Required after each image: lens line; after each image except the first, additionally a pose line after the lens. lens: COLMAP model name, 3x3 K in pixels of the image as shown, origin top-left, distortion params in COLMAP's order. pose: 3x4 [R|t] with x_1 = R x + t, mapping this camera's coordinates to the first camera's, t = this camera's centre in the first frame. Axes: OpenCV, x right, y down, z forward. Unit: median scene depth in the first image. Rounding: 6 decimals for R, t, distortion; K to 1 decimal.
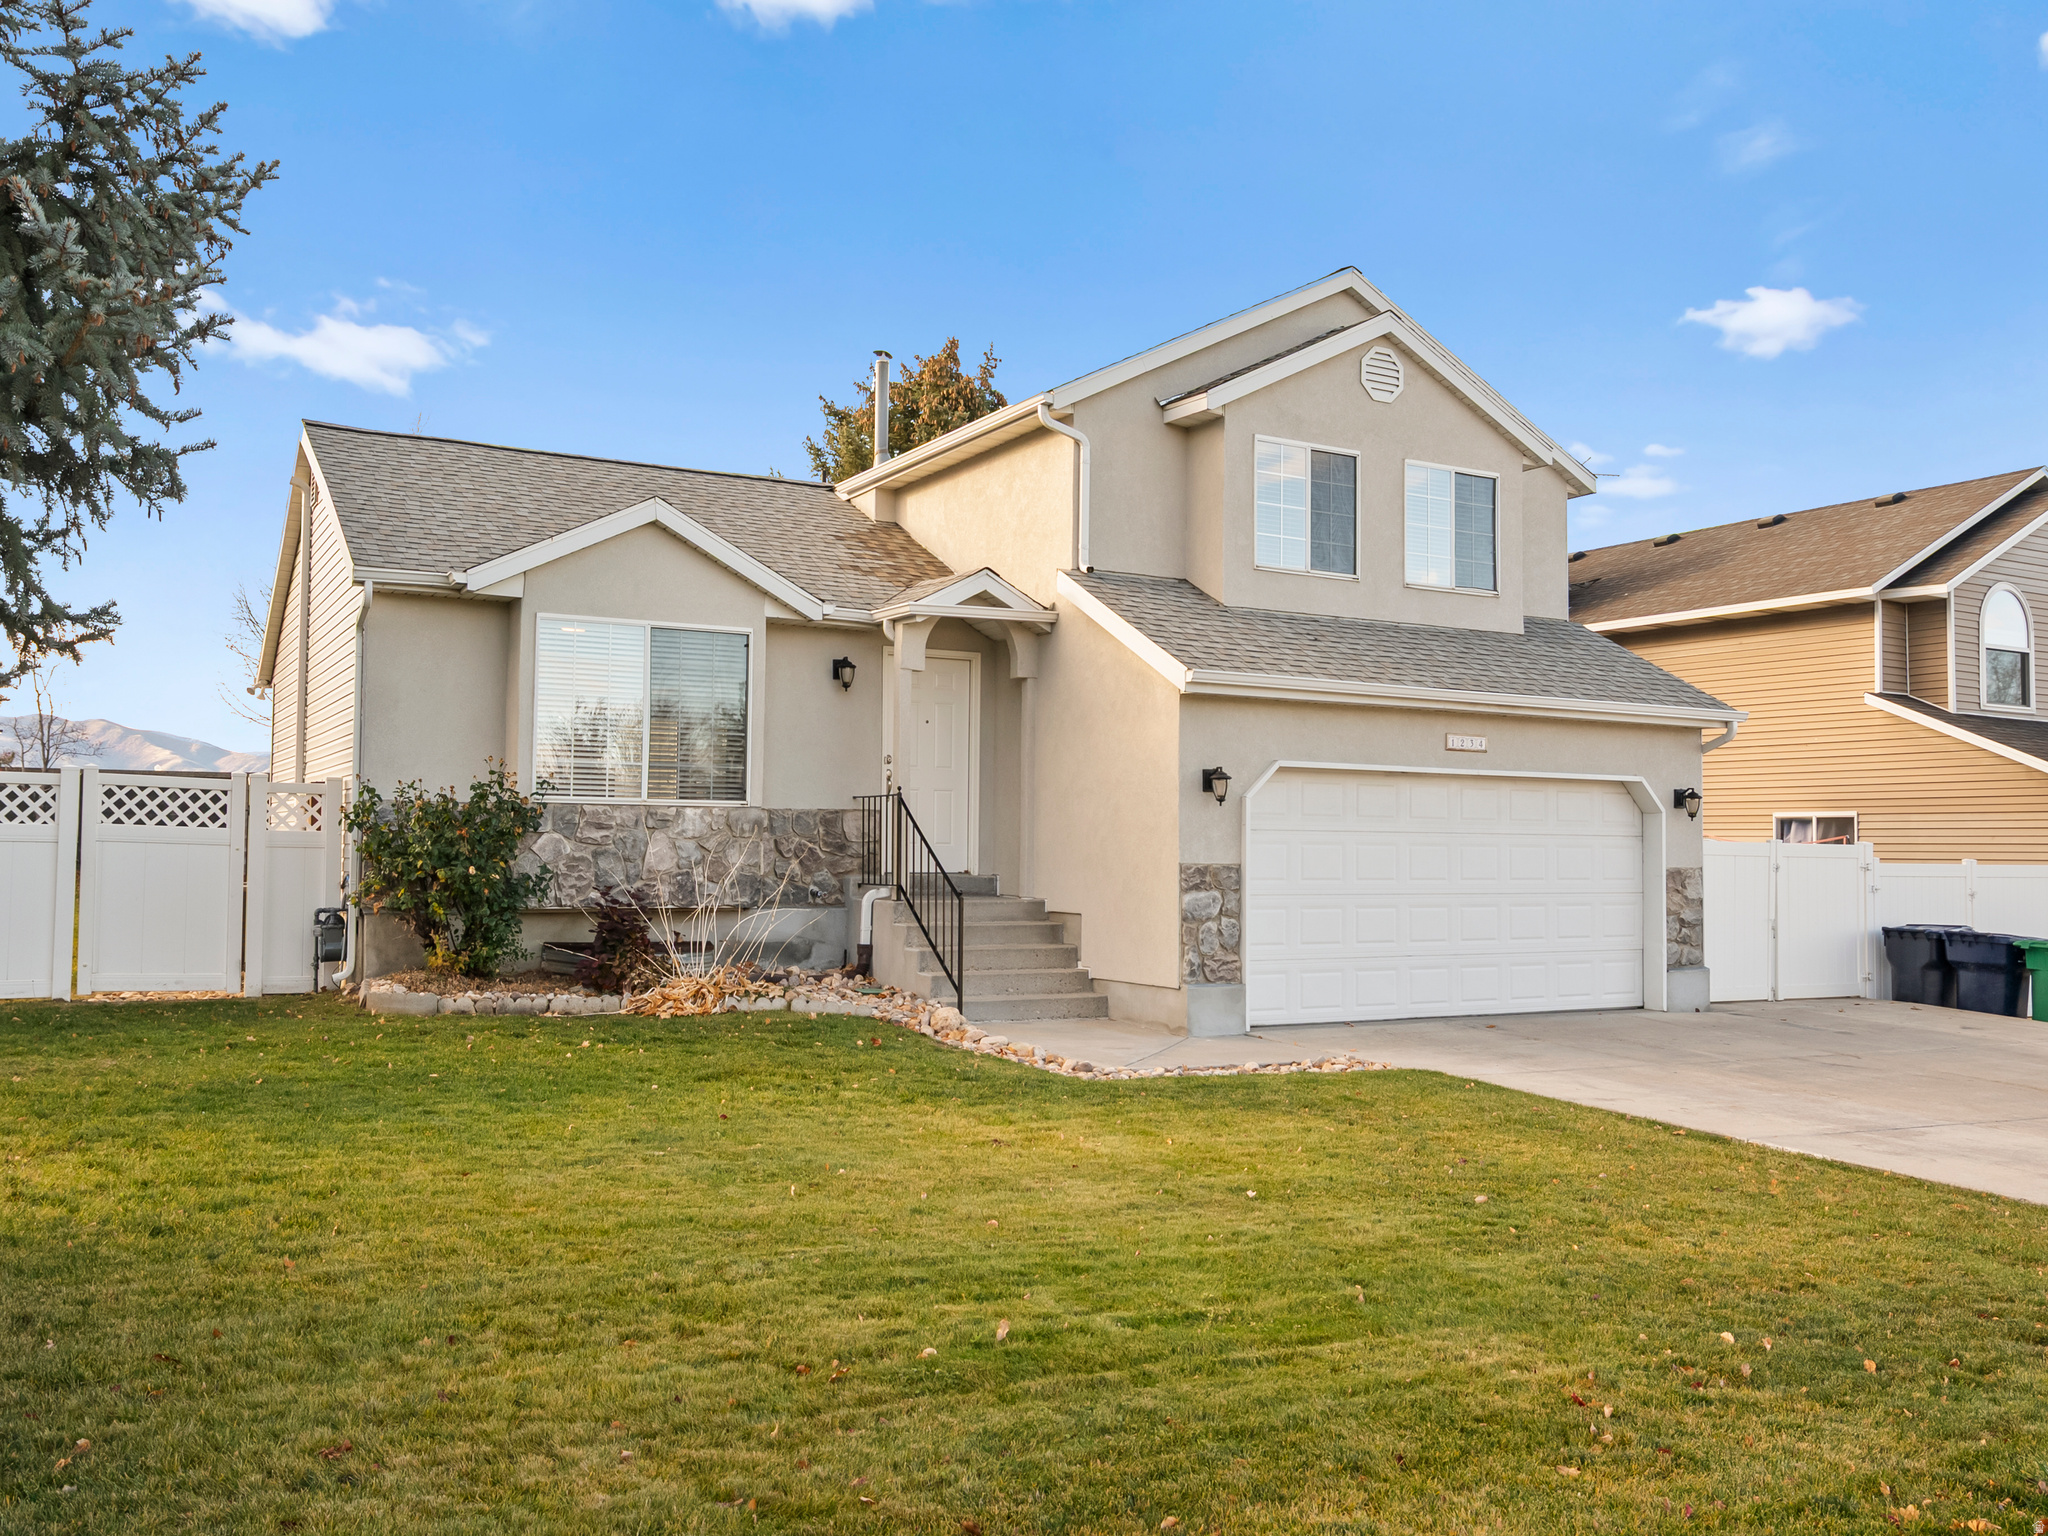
lens RADIAL K [[1704.2, 0, 1024.0], [0, 1704.2, 768.0], [0, 0, 1]] dist [0.004476, 0.002835]
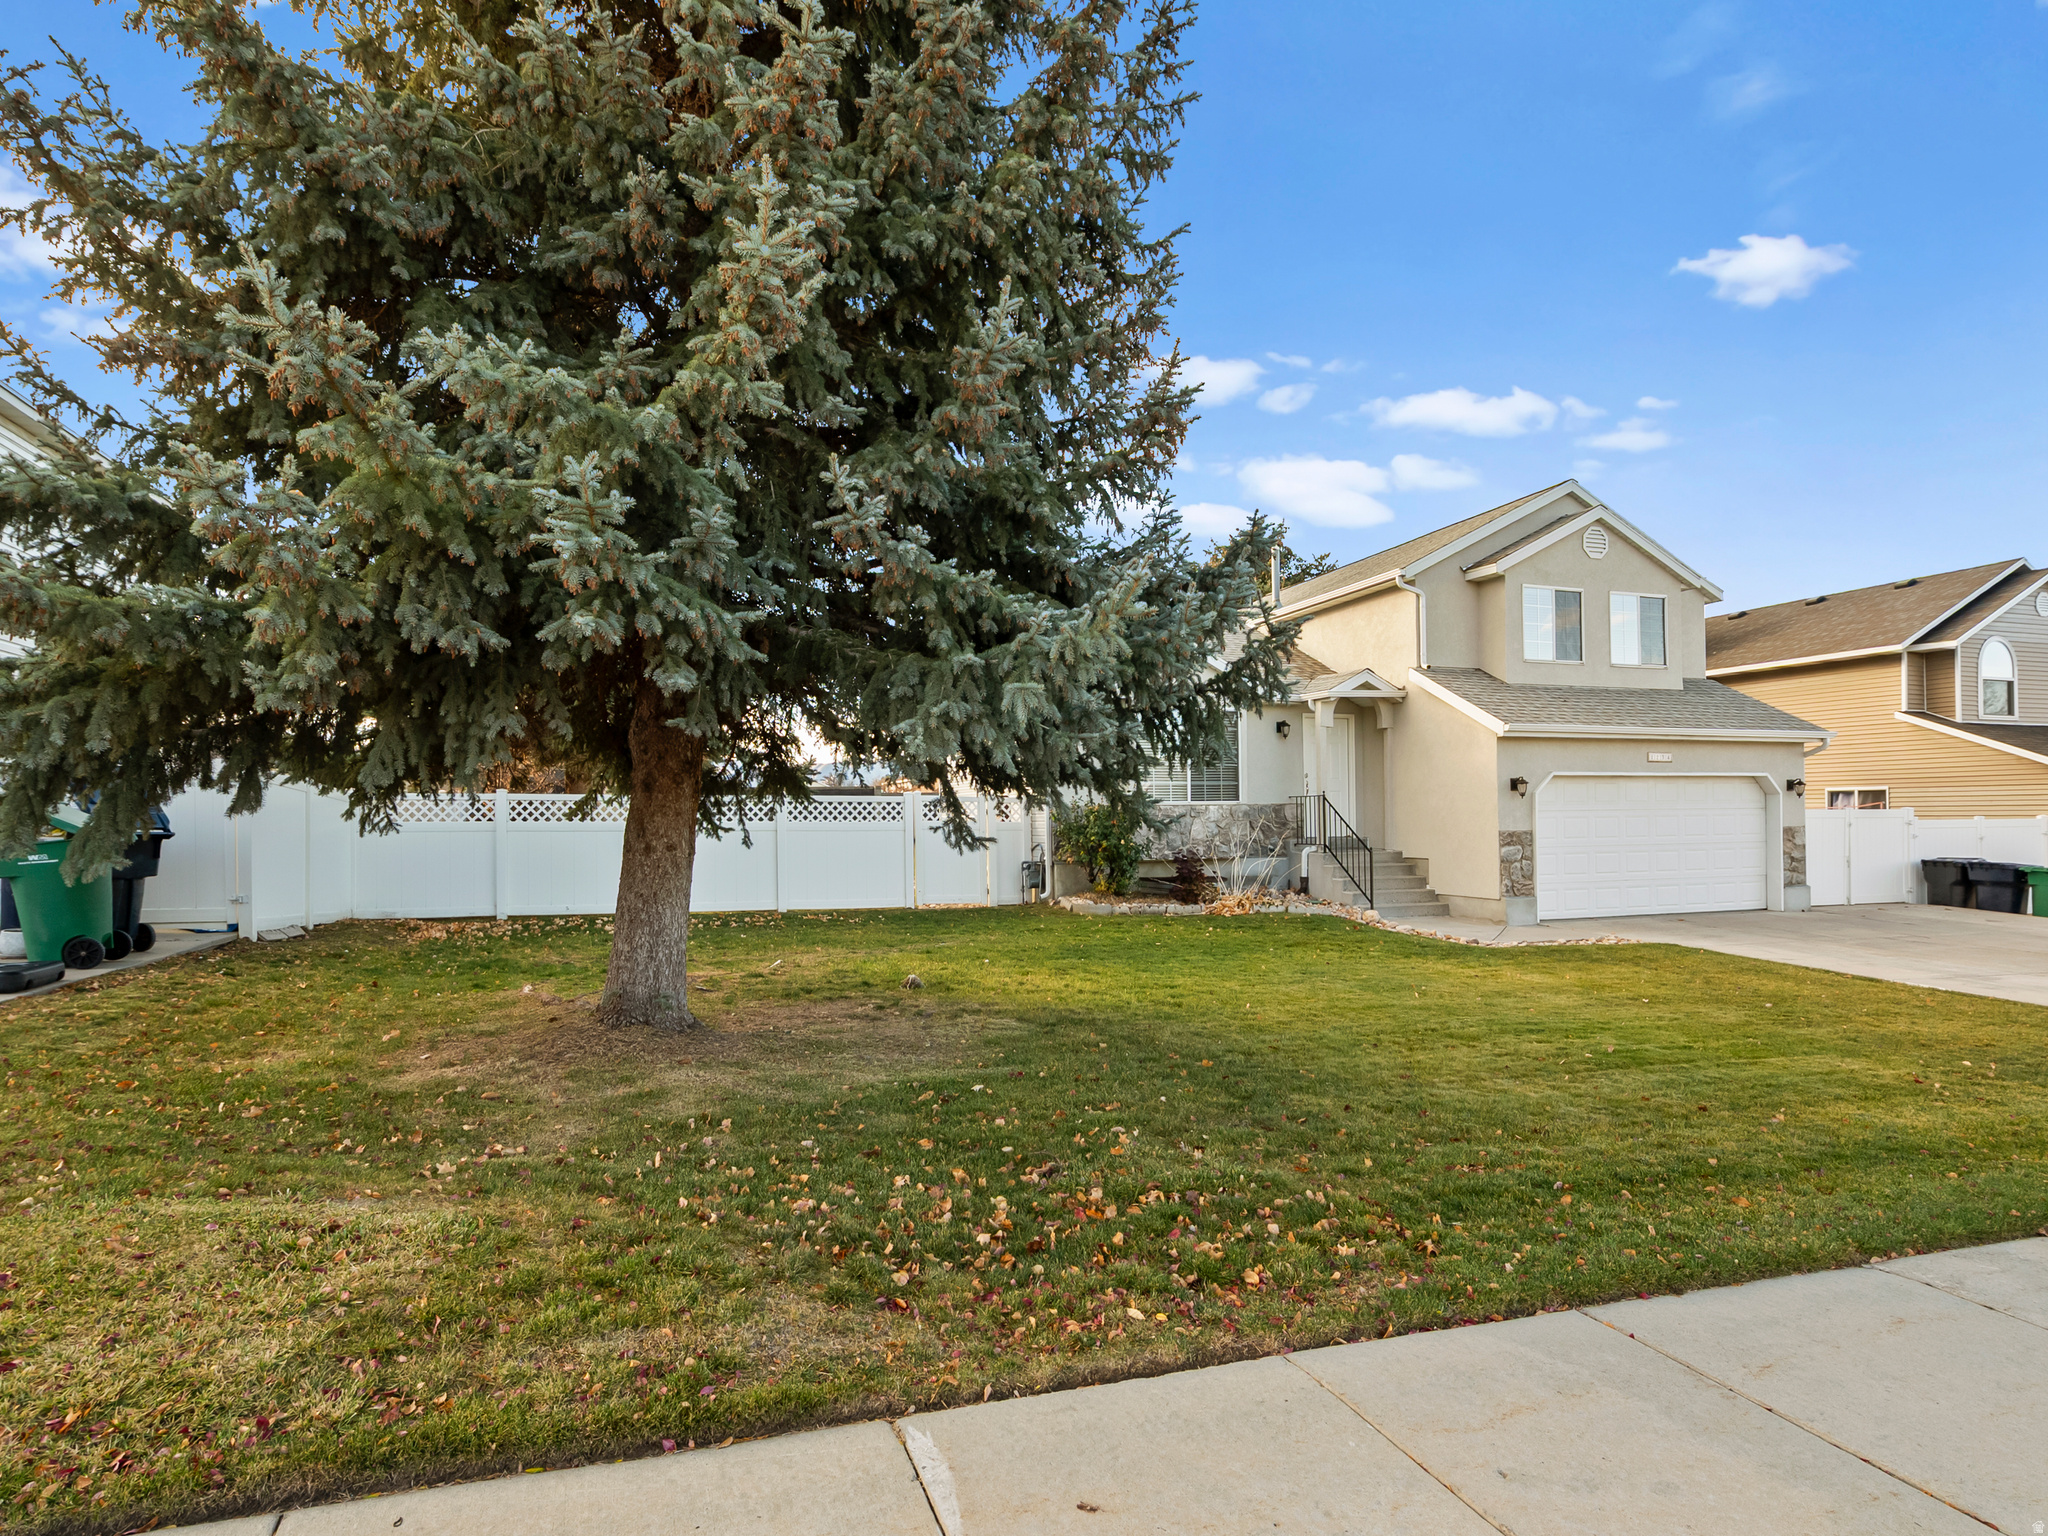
lens RADIAL K [[1054.0, 0, 1021.8], [0, 1054.0, 810.7], [0, 0, 1]] dist [-0.000145, 0.000448]
pose [[0.981131, -0.021824, -0.192106, -0.167151], [0.030004, 0.998758, 0.039776, -0.022058], [0.191000, -0.044789, 0.980568, -0.170144]]
